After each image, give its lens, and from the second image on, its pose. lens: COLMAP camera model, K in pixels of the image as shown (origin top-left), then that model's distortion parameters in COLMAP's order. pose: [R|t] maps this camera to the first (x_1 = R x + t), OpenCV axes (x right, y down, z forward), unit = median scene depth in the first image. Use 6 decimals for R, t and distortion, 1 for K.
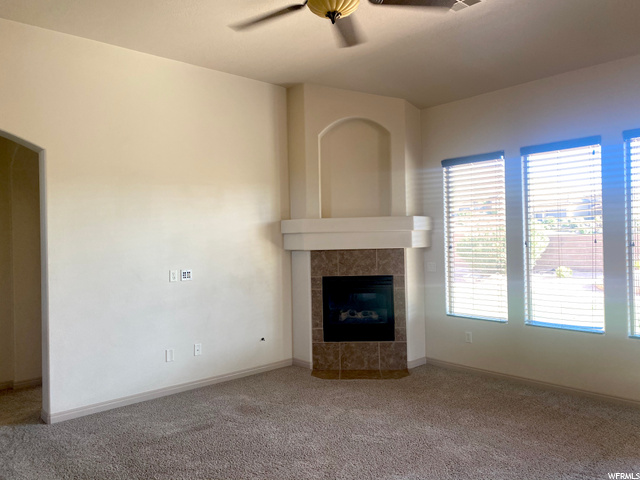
lens RADIAL K [[457.8, 0, 320.0], [0, 457.8, 240.0], [0, 0, 1]] dist [0.002085, 0.000428]
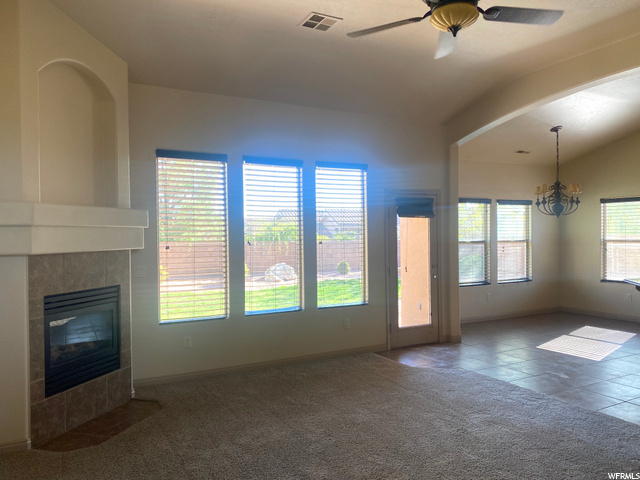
lens RADIAL K [[487.8, 0, 320.0], [0, 487.8, 240.0], [0, 0, 1]] dist [0.050685, -0.059666]
pose [[0.240270, 0.005165, 0.970692, -0.569494], [-0.006350, 0.999973, -0.003749, 0.002350], [-0.970685, -0.005264, 0.240296, 0.468498]]
